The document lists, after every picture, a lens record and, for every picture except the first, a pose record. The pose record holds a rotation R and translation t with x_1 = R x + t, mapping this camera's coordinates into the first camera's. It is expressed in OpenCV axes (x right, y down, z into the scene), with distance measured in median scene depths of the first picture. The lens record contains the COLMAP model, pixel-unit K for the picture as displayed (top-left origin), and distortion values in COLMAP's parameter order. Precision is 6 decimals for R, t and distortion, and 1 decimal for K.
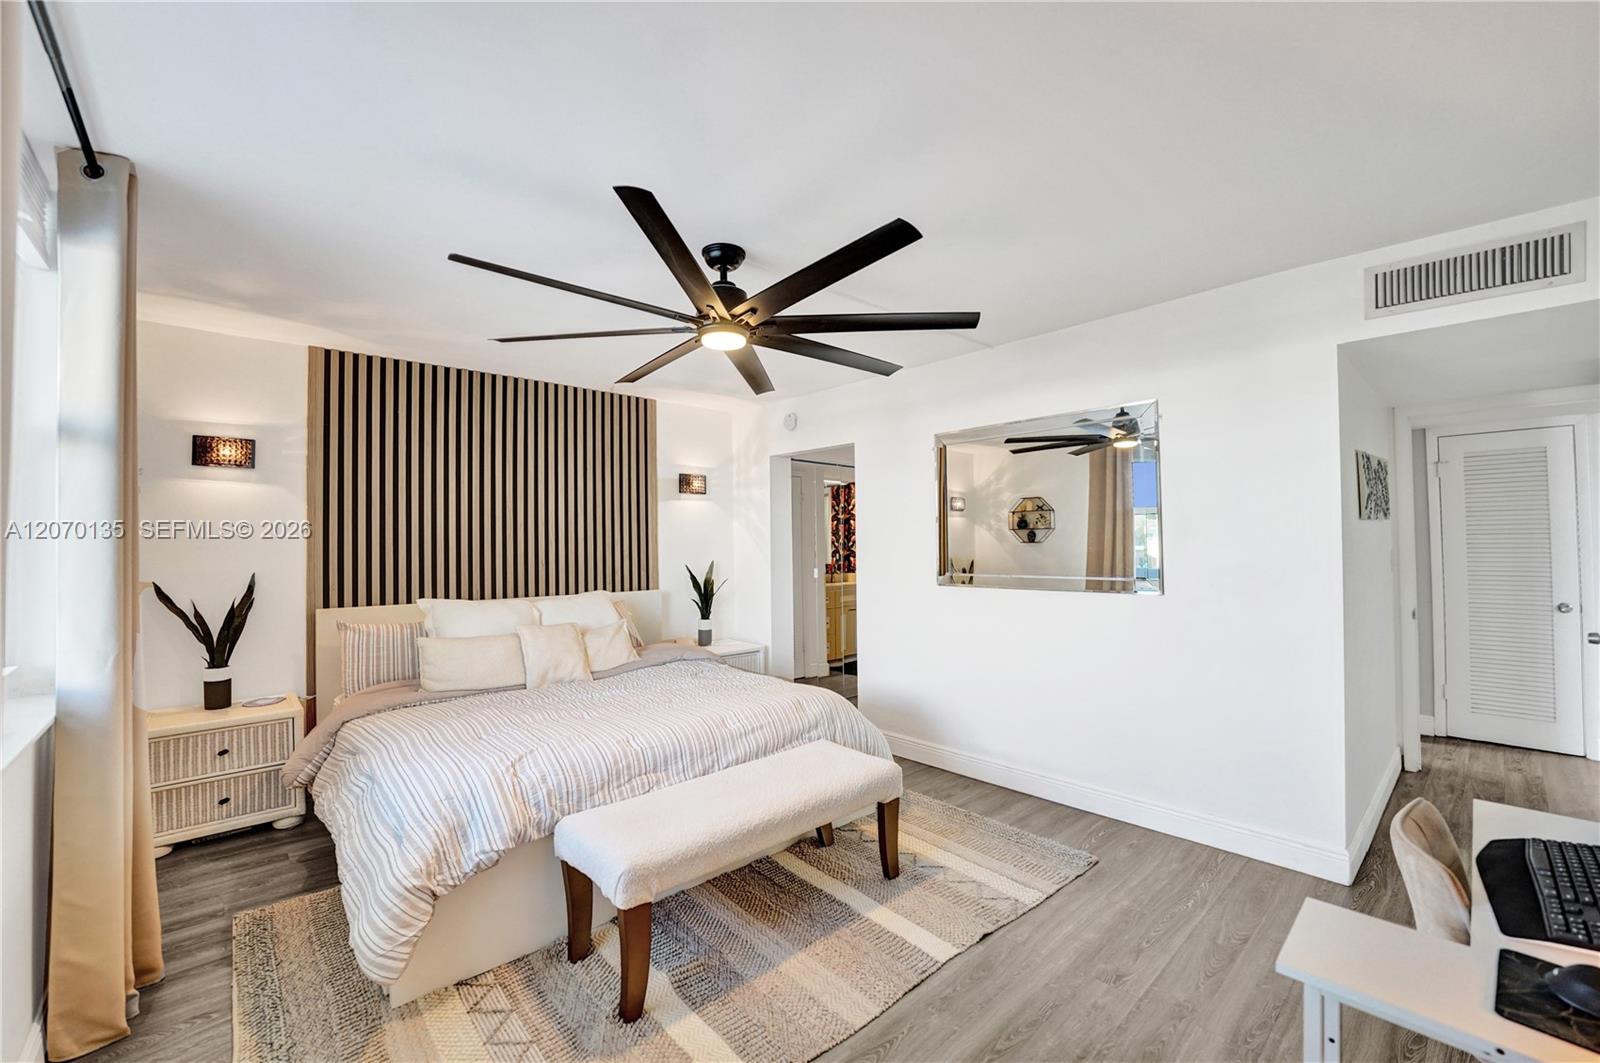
lens RADIAL K [[654.7, 0, 792.4], [0, 654.7, 532.5], [0, 0, 1]] dist [-0.010045, 0.000473]
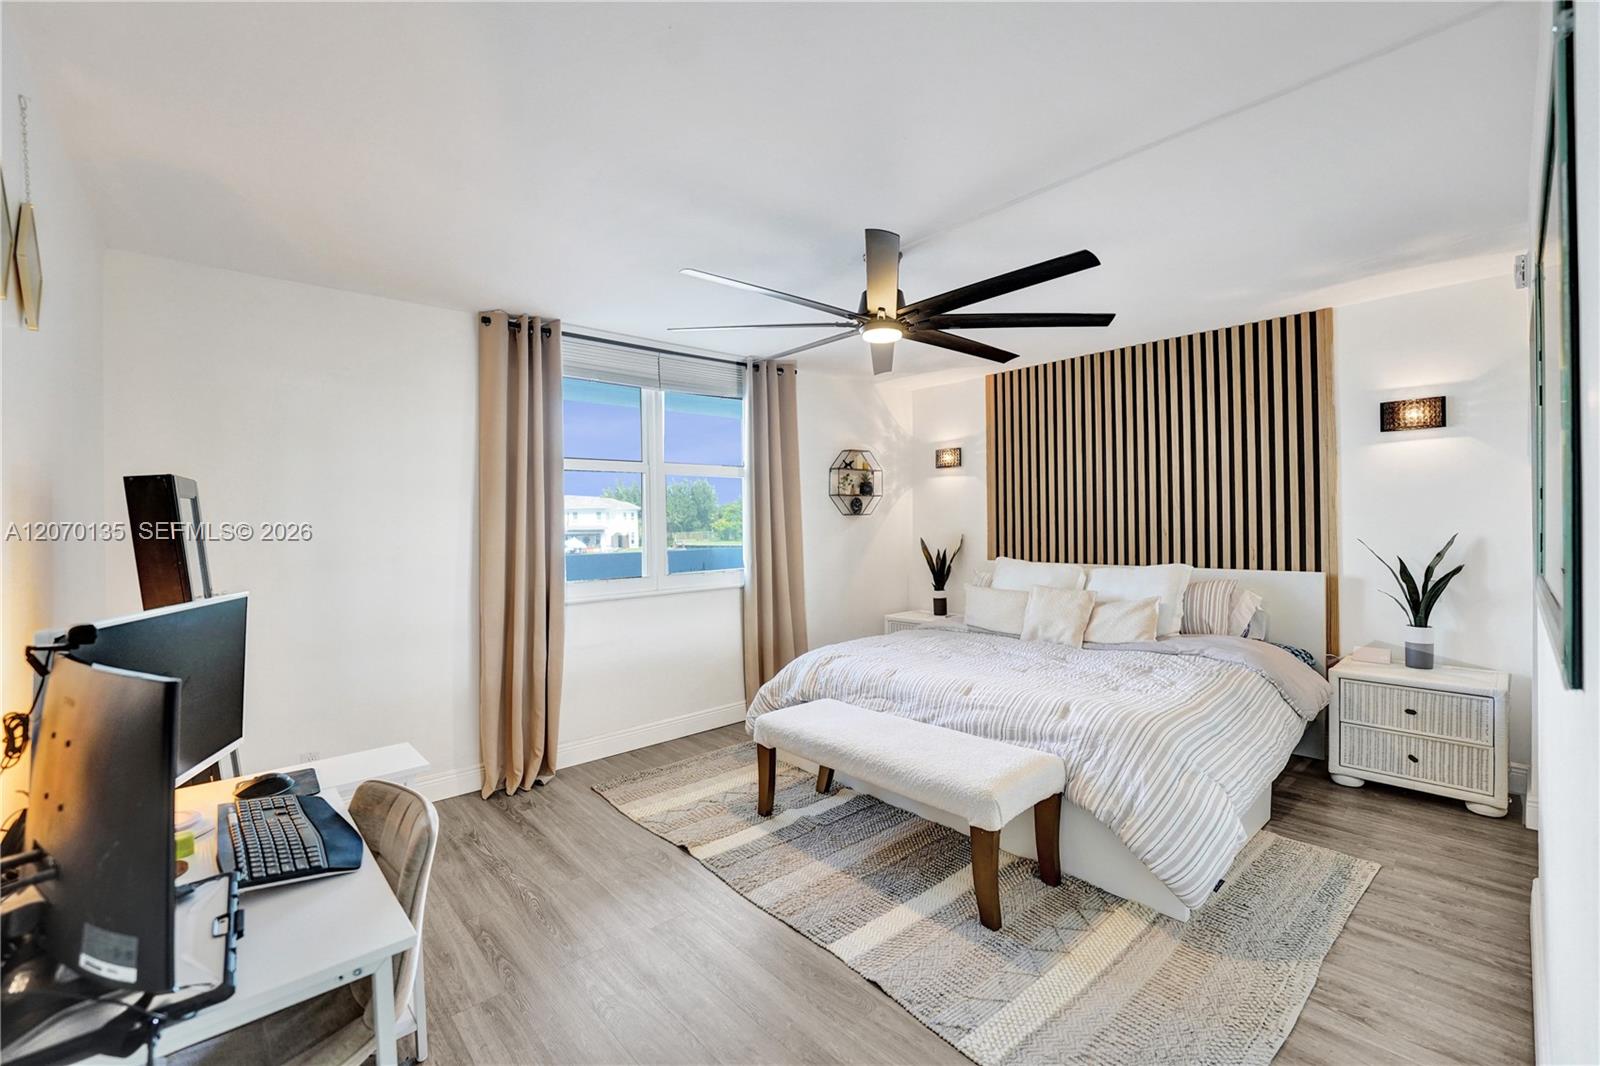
lens RADIAL K [[663.8, 0, 799.1], [0, 663.8, 524.1], [0, 0, 1]] dist [-0.017501, -0.000060]
pose [[0.002837, 0.007960, -0.999964, 0.753447], [0.031321, 0.999477, 0.008045, 0.014287], [0.999505, -0.031343, 0.002587, 0.609005]]
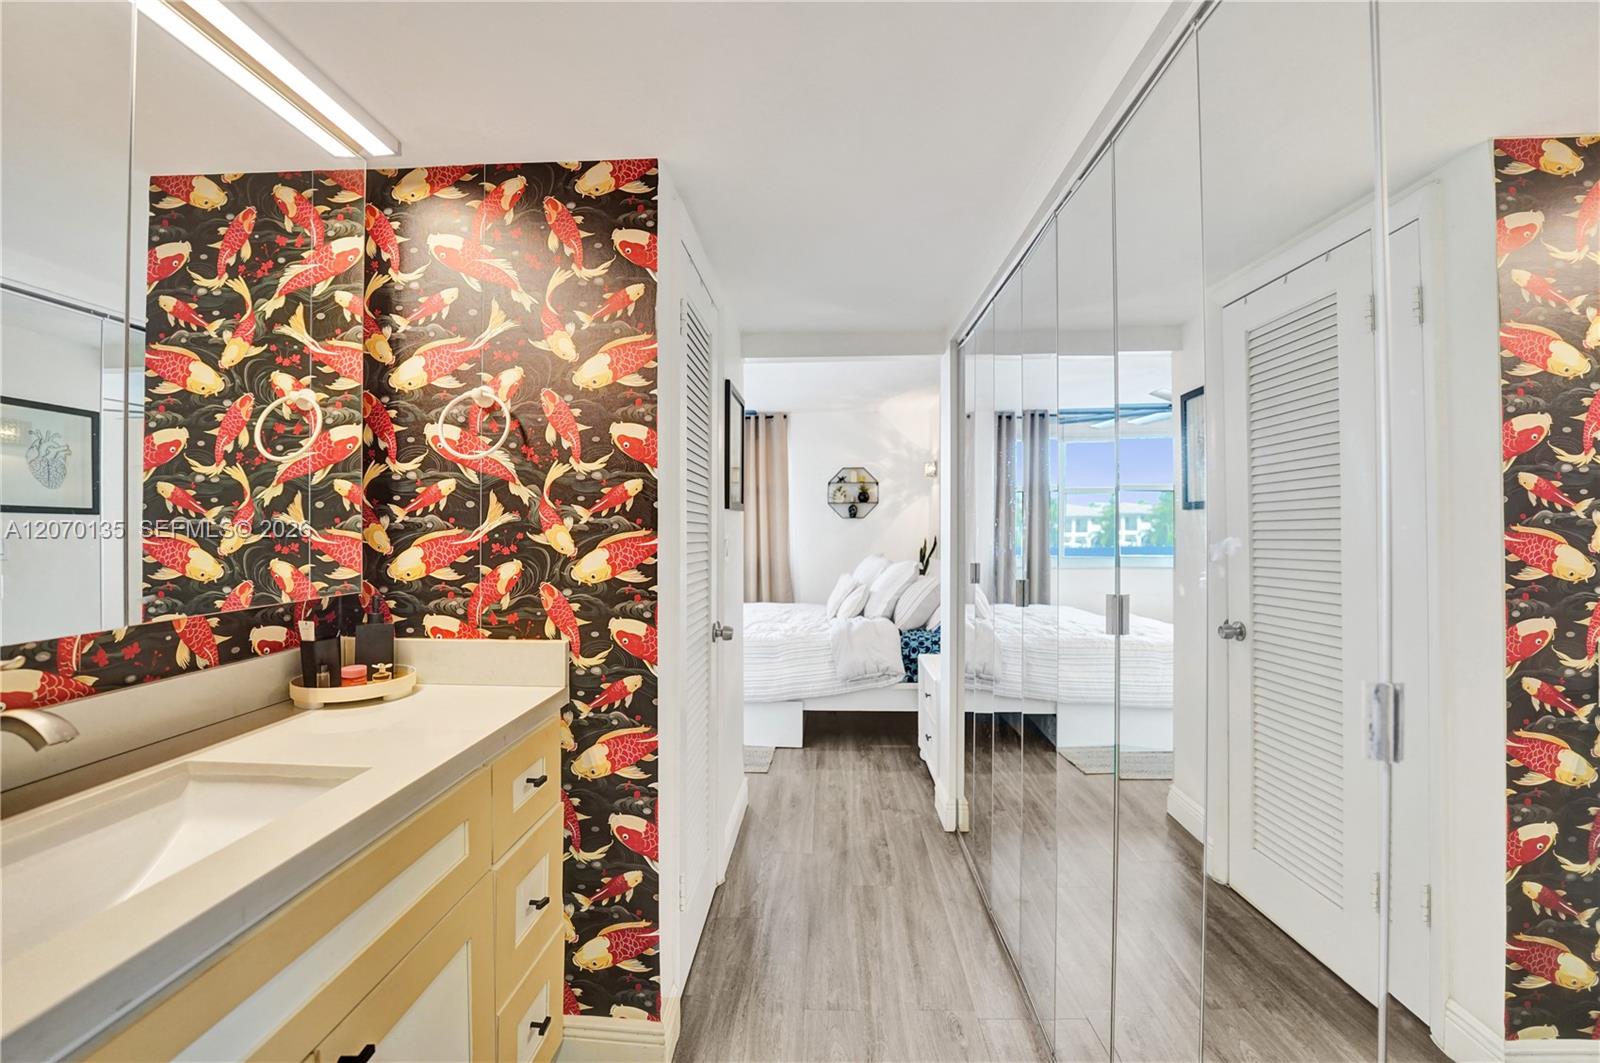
lens RADIAL K [[668.7, 0, 798.0], [0, 668.7, 525.3], [0, 0, 1]] dist [-0.009002, 0.000292]
pose [[-0.705023, 0.001163, -0.709183, 0.732331], [0.015452, 0.999786, -0.013722, 0.055489], [0.709016, -0.020633, -0.704891, 2.031948]]
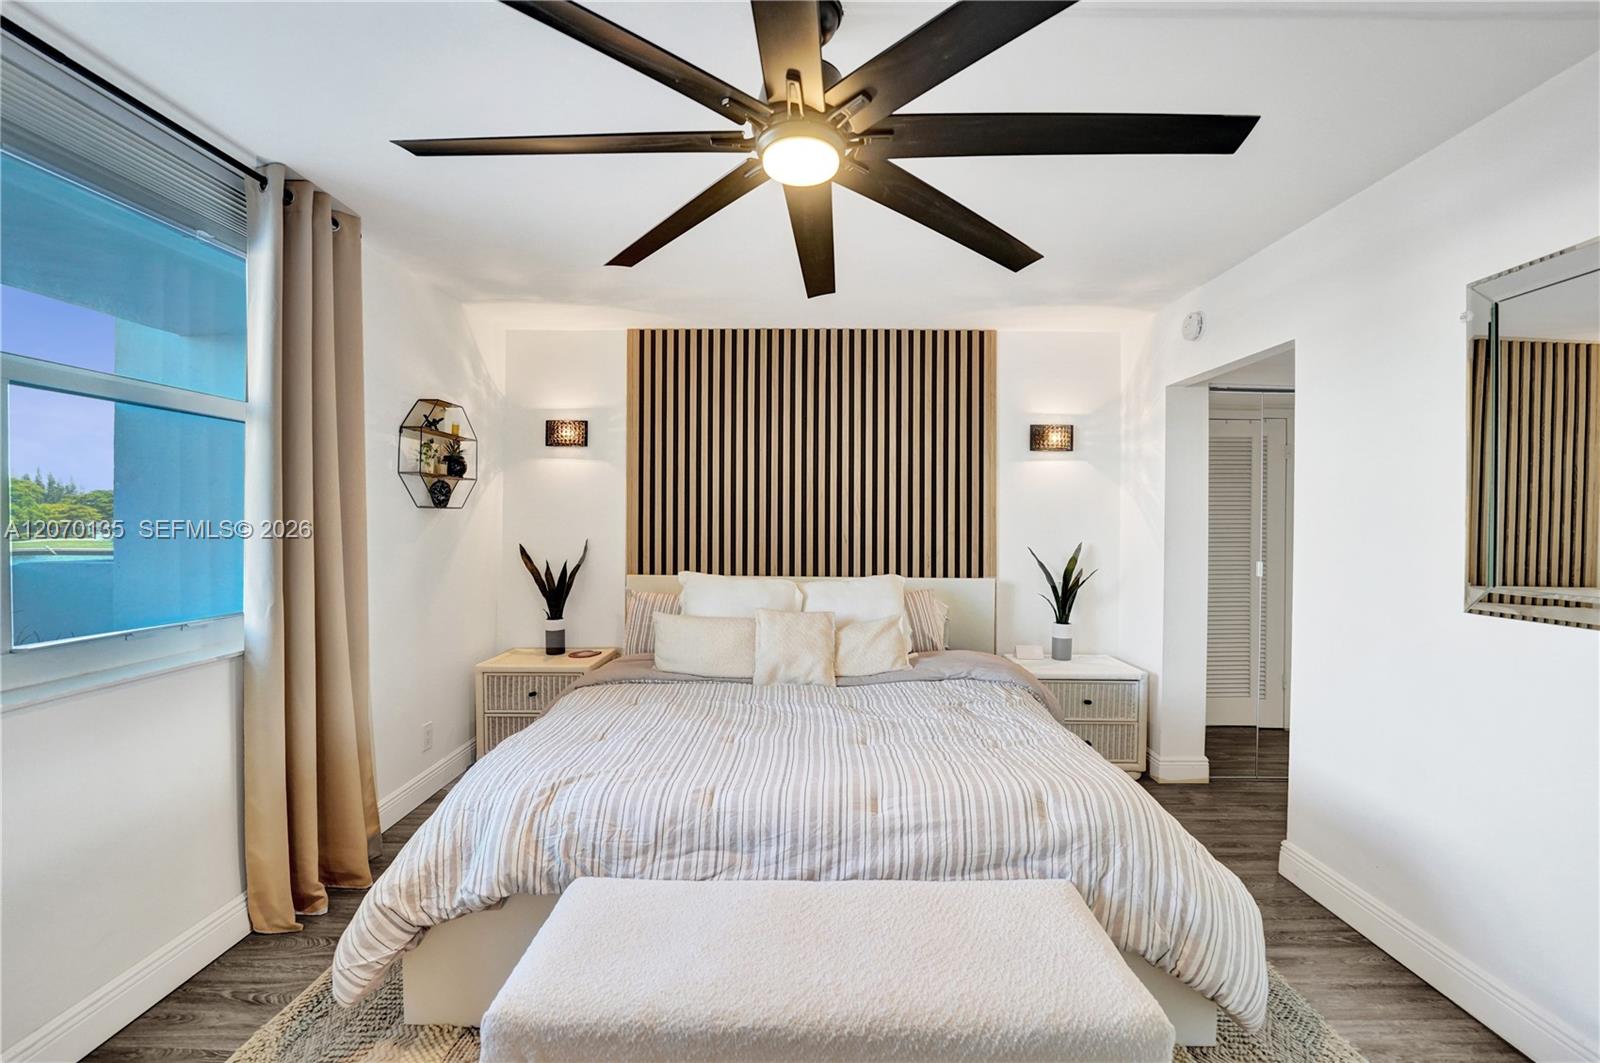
lens RADIAL K [[656.0, 0, 795.6], [0, 656.0, 529.6], [0, 0, 1]] dist [-0.023607, 0.000235]
pose [[0.735516, 0.020572, -0.677194, 0.209015], [-0.001510, 0.999586, 0.028725, 0.012432], [0.677505, -0.020106, 0.735243, 0.409023]]
